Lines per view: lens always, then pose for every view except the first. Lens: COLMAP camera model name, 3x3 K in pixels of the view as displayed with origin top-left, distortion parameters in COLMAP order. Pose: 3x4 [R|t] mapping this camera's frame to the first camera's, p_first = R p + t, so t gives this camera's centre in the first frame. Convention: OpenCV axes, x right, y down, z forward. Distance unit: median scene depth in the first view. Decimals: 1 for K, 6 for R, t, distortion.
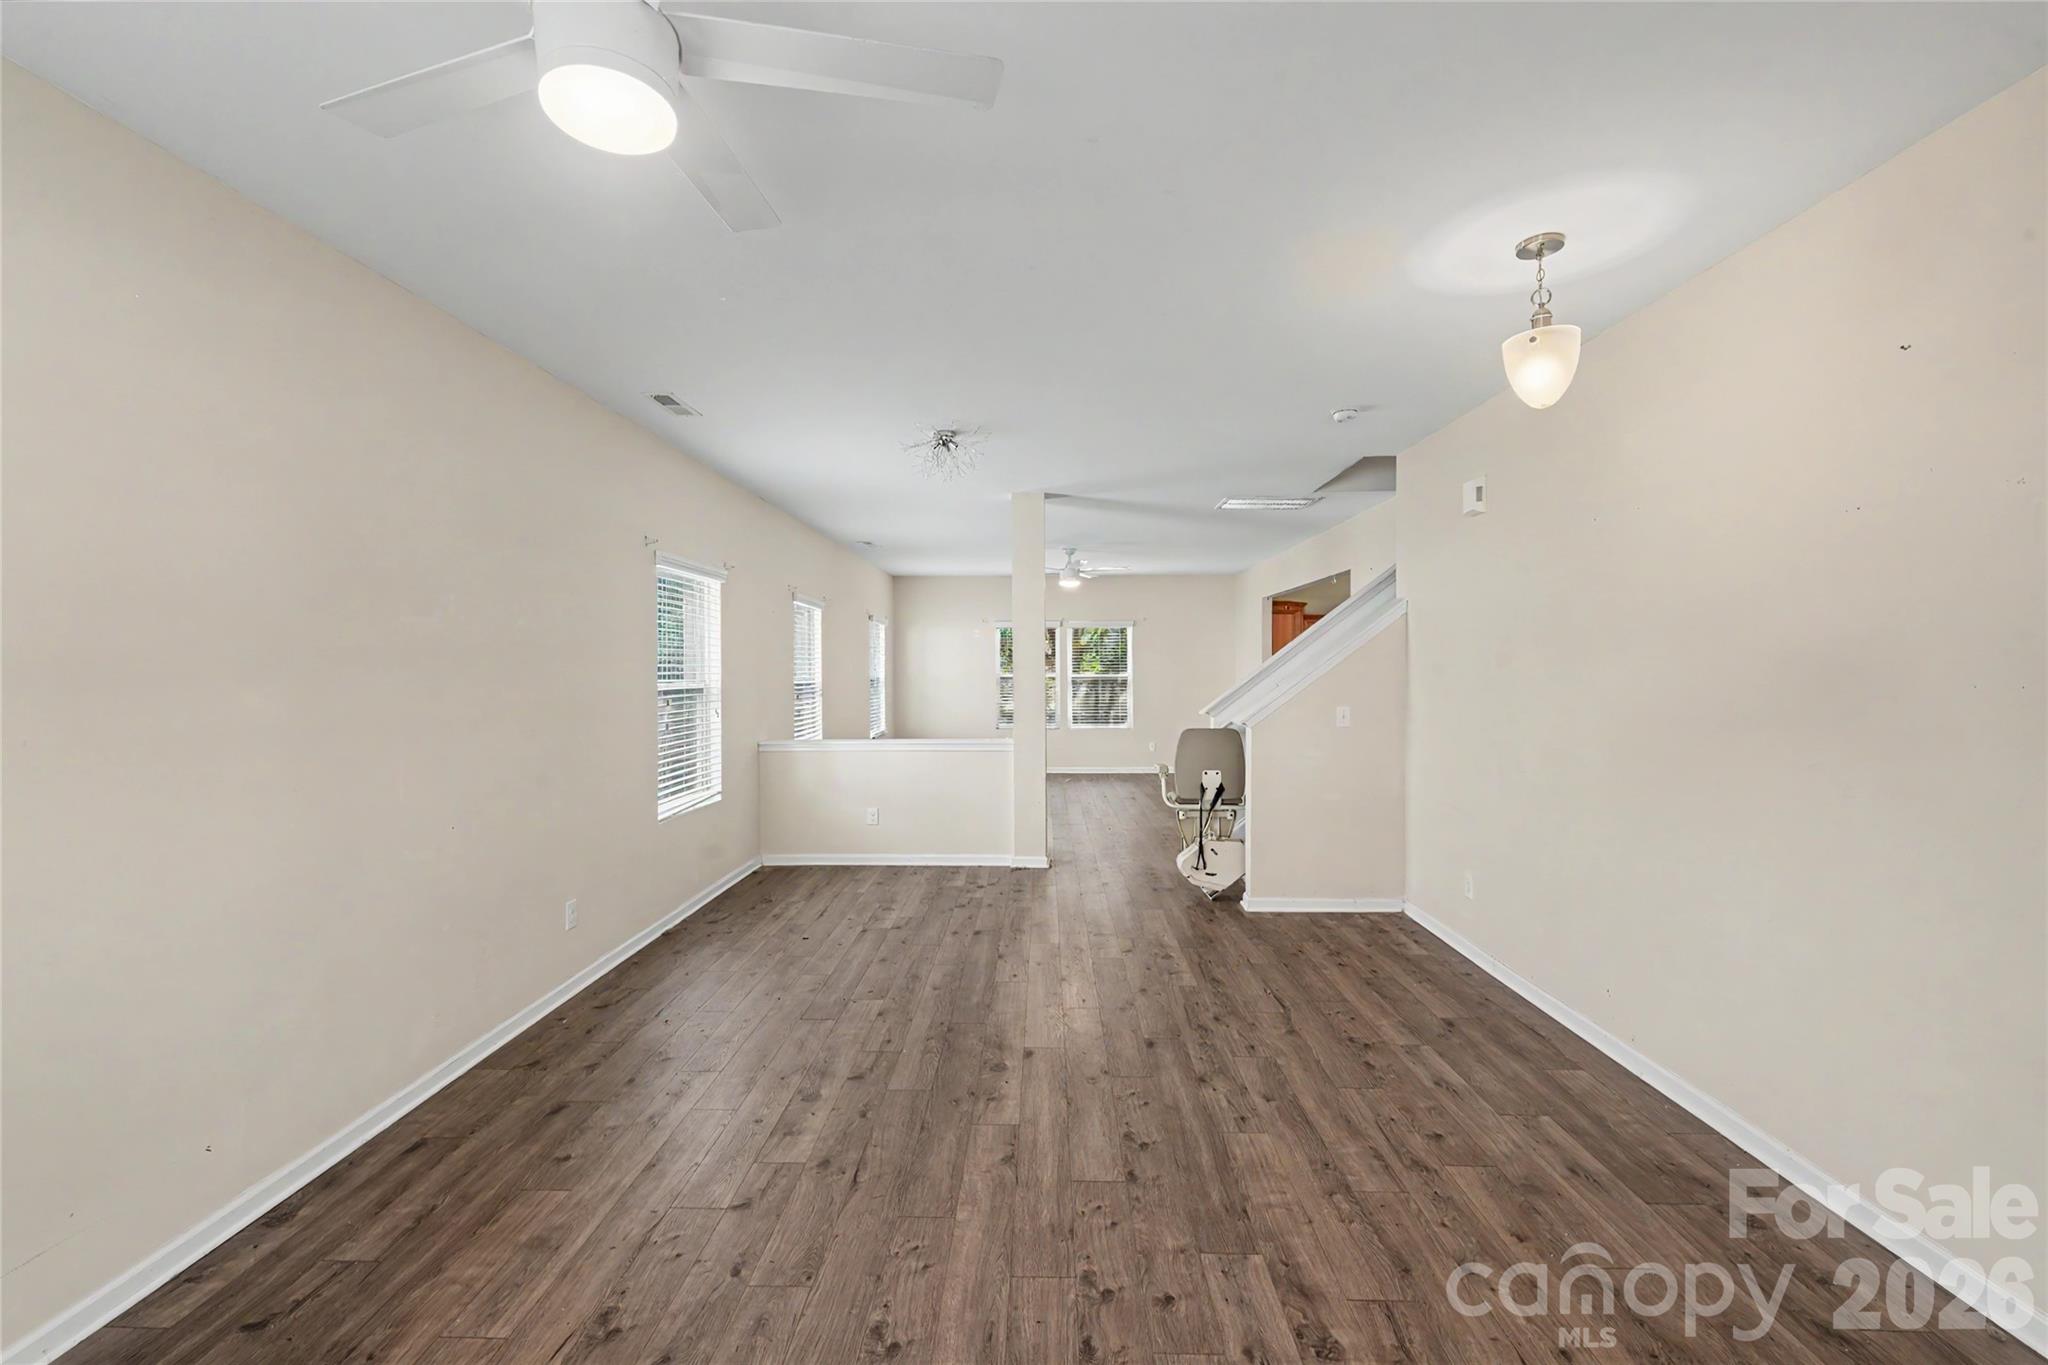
lens RADIAL K [[849.7, 0, 1025.8], [0, 849.7, 730.6], [0, 0, 1]] dist [0.008609, -0.003770]
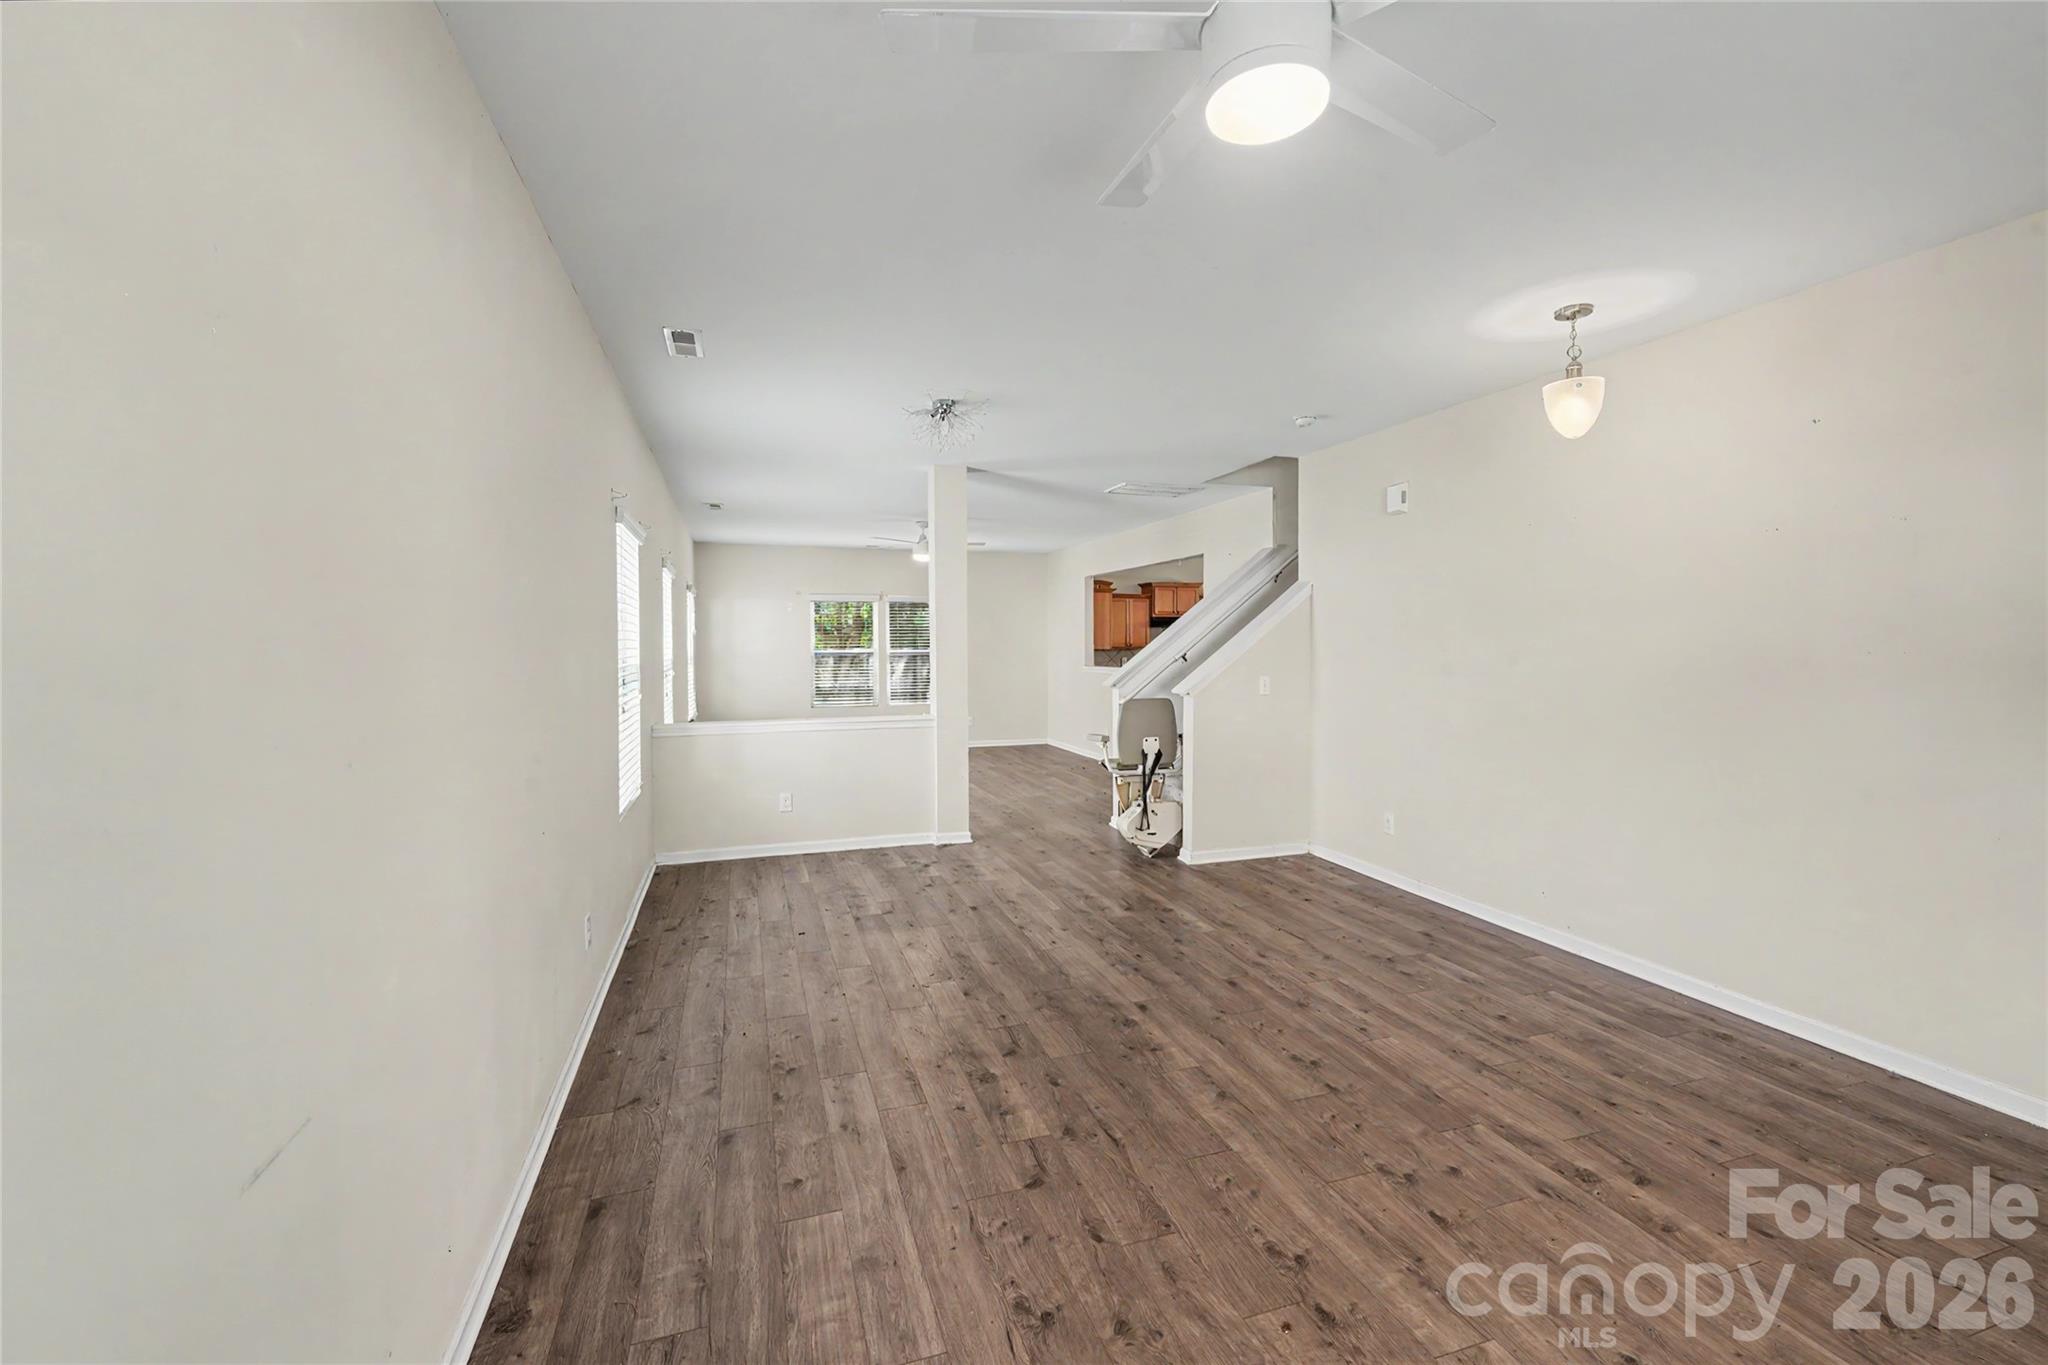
lens RADIAL K [[849.7, 0, 1036.7], [0, 849.7, 727.5], [0, 0, 1]] dist [0.008609, -0.003770]
pose [[0.938588, -0.032657, 0.343492, -0.377216], [0.024266, 0.999294, 0.028699, -0.001211], [-0.344187, -0.018601, 0.938717, 0.044333]]
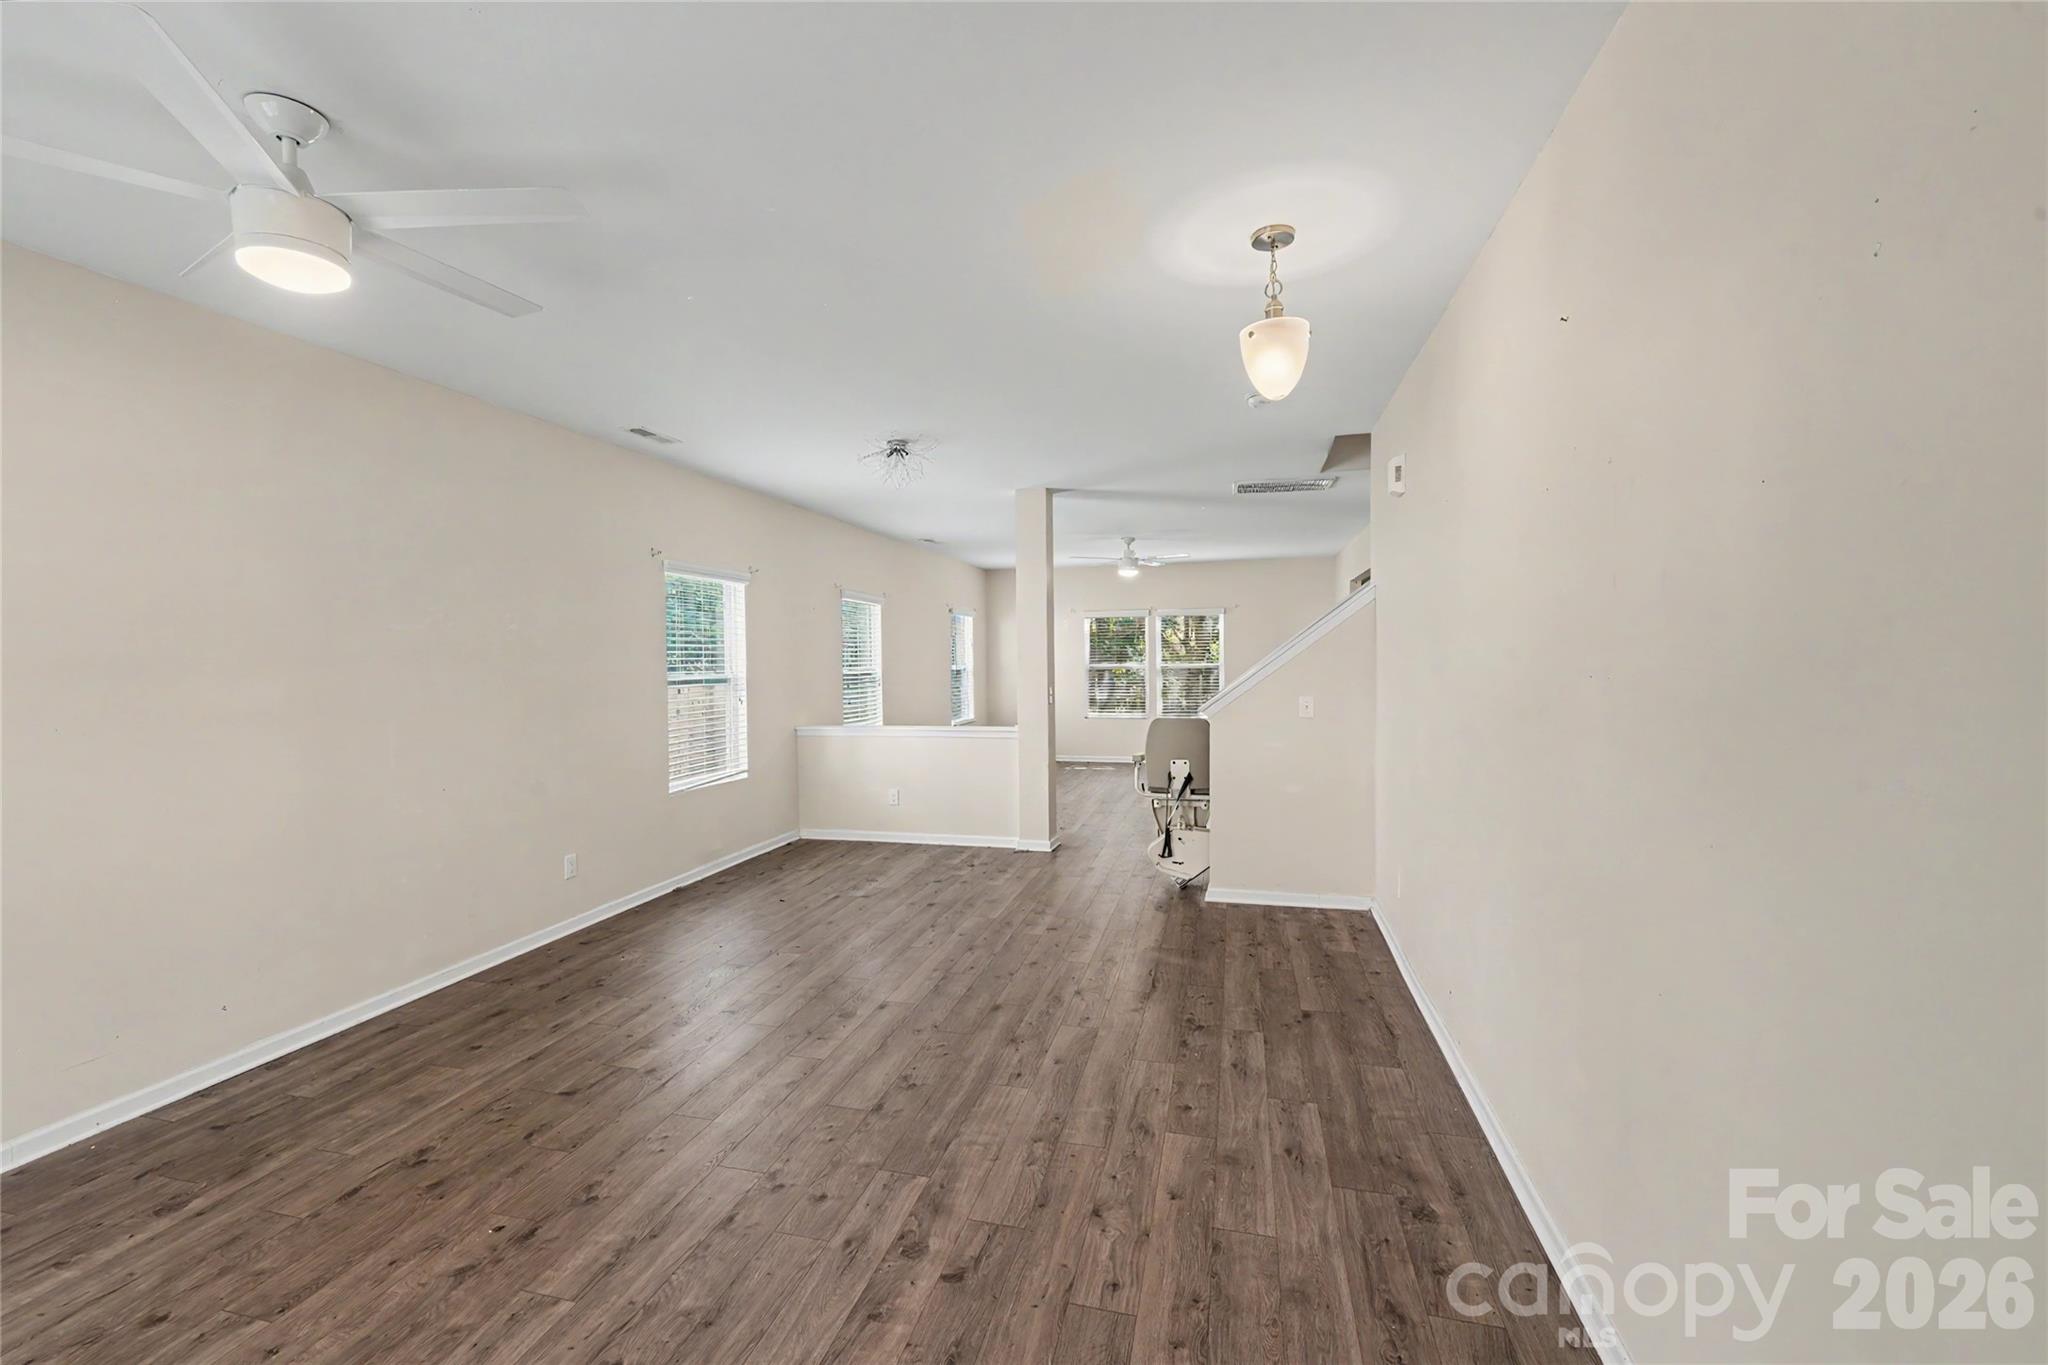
lens RADIAL K [[849.7, 0, 1016.1], [0, 849.7, 745.8], [0, 0, 1]] dist [0.008609, -0.003770]
pose [[0.974531, 0.017014, -0.223607, 0.333471], [-0.010263, 0.999457, 0.031320, 0.000353], [0.224019, -0.028227, 0.974176, -0.034897]]
